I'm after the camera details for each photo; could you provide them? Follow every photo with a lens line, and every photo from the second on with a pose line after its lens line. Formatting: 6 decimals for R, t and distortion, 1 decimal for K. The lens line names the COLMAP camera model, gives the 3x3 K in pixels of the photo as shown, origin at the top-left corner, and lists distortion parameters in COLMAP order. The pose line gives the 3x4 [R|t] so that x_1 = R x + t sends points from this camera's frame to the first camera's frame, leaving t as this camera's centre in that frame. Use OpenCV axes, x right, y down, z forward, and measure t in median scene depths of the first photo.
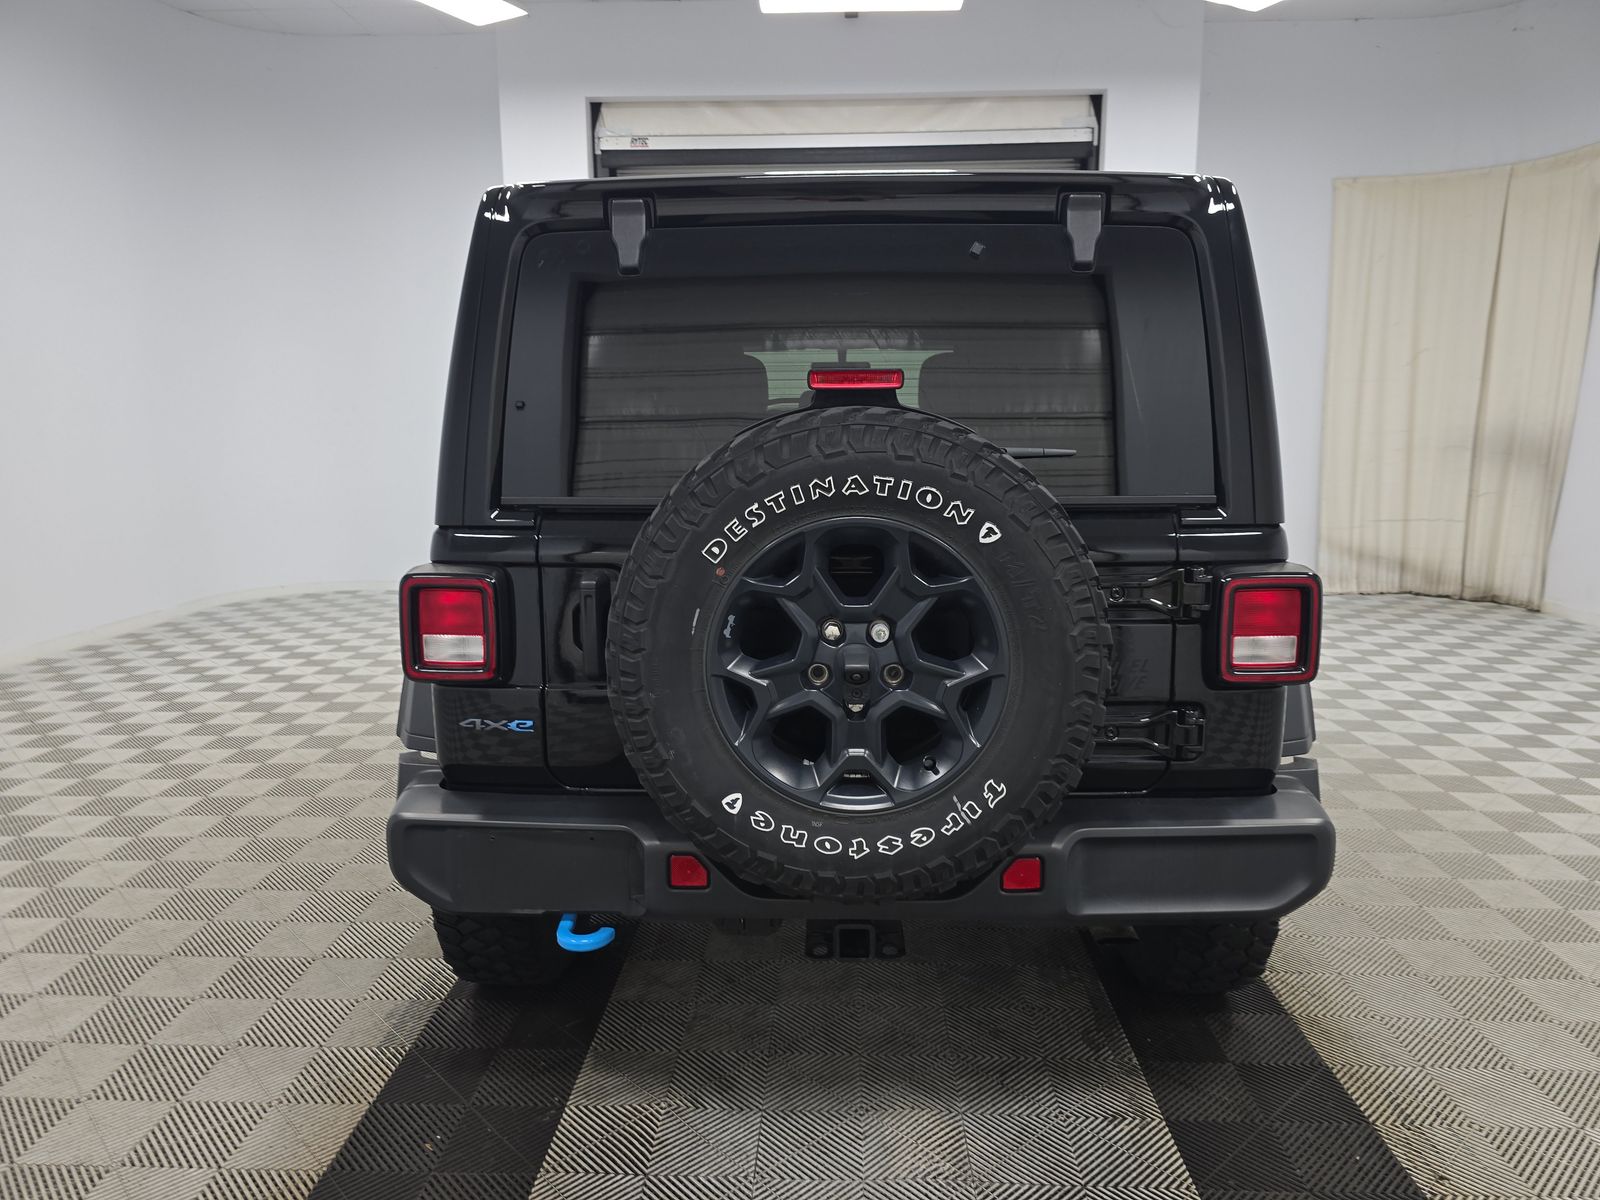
lens RADIAL K [[1086.4, 0, 800.0], [0, 1086.4, 600.0], [0, 0, 1]] dist [0.029520, 0.000806]
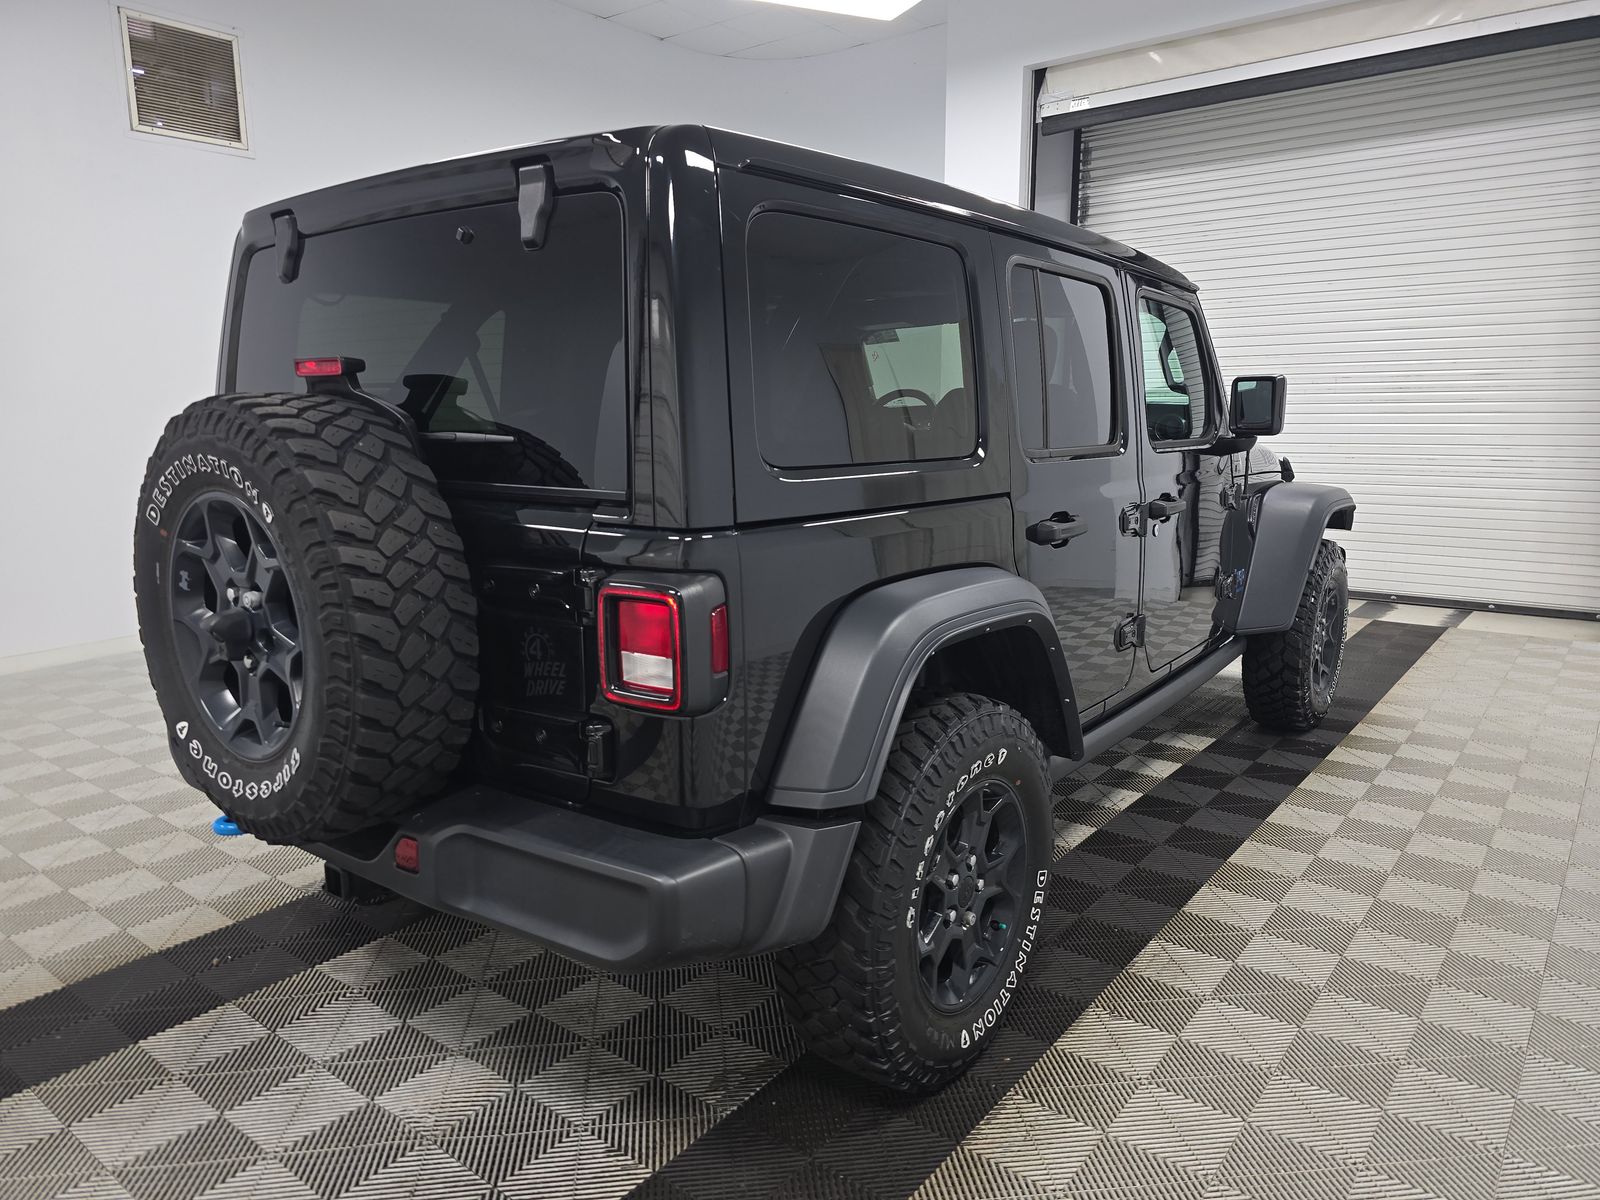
lens RADIAL K [[1078.0, 0, 815.0], [0, 1078.0, 602.4], [0, 0, 1]] dist [0.033290, -0.002394]
pose [[0.819728, 0.104364, -0.563164, 1.021730], [-0.088856, 0.994527, 0.054968, -0.068081], [0.565819, 0.004982, 0.824515, 0.363411]]
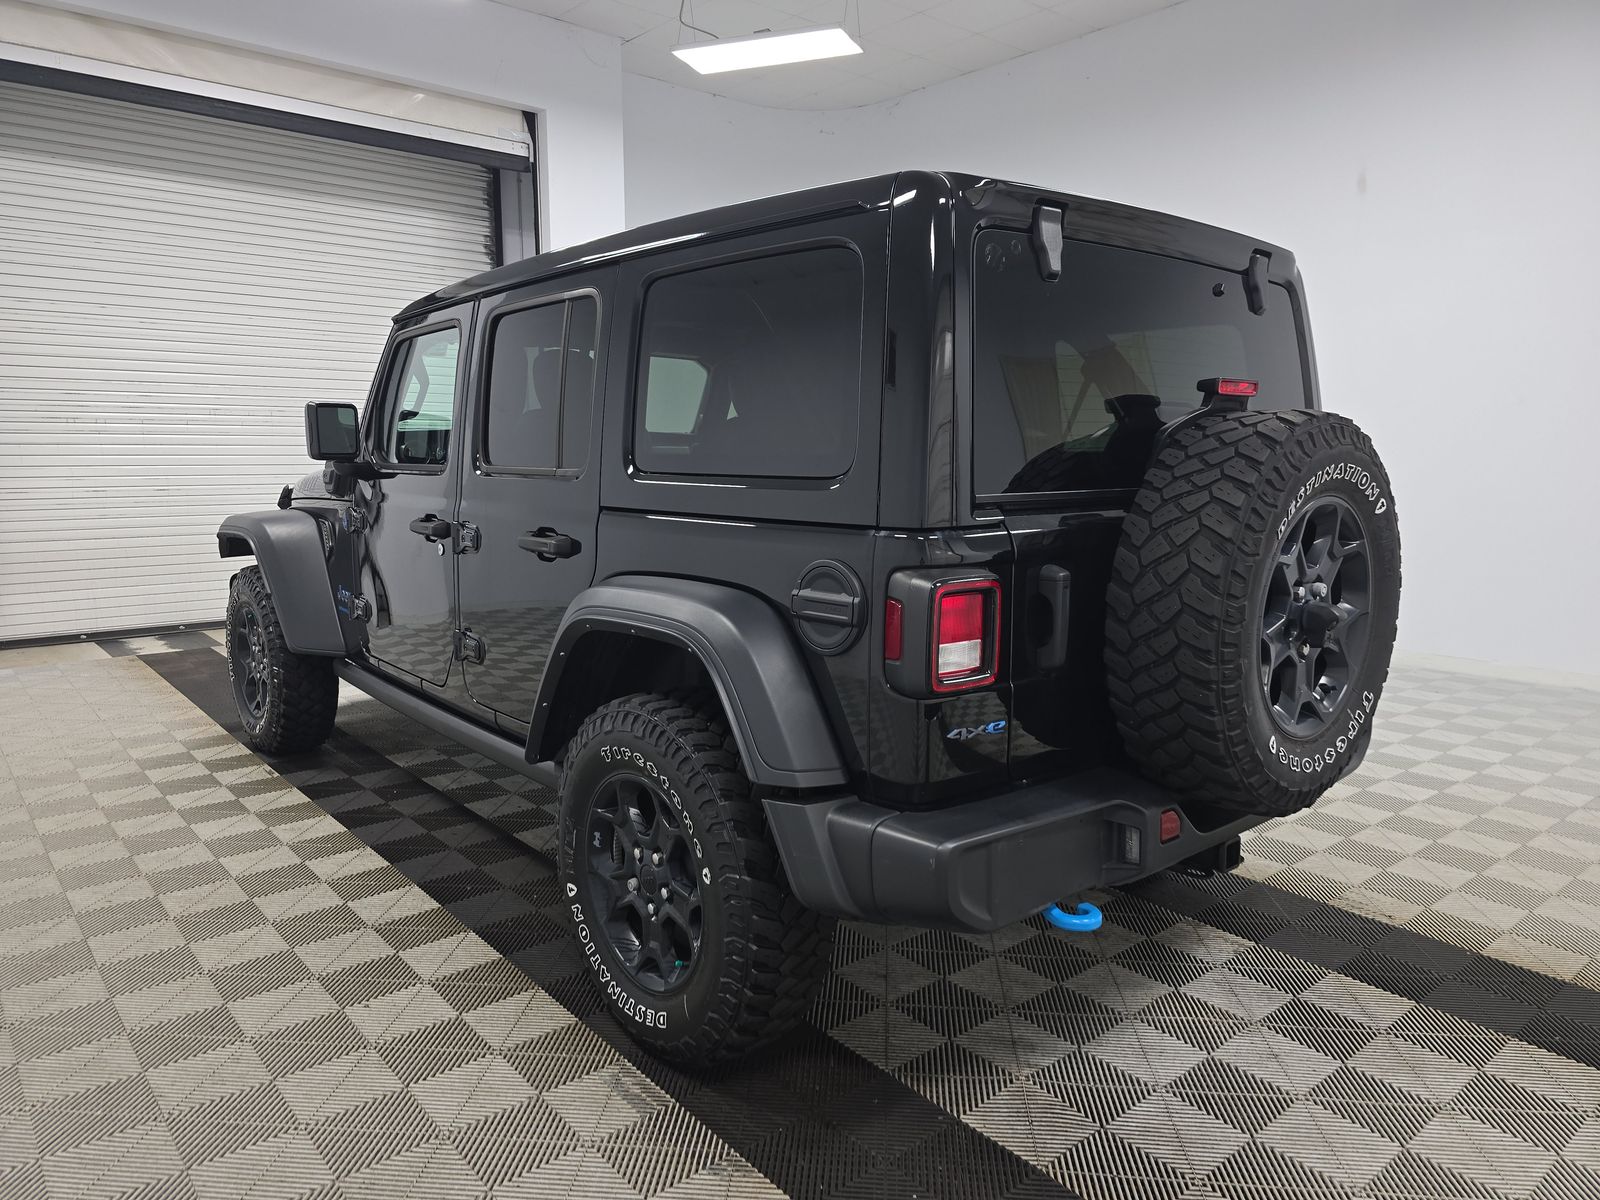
lens RADIAL K [[1086.4, 0, 800.0], [0, 1086.4, 600.0], [0, 0, 1]] dist [0.029520, 0.000806]
pose [[0.742730, -0.088689, 0.663692, -1.061840], [0.097823, 0.994927, 0.023479, -0.040343], [-0.662407, 0.047486, 0.747638, 0.393727]]
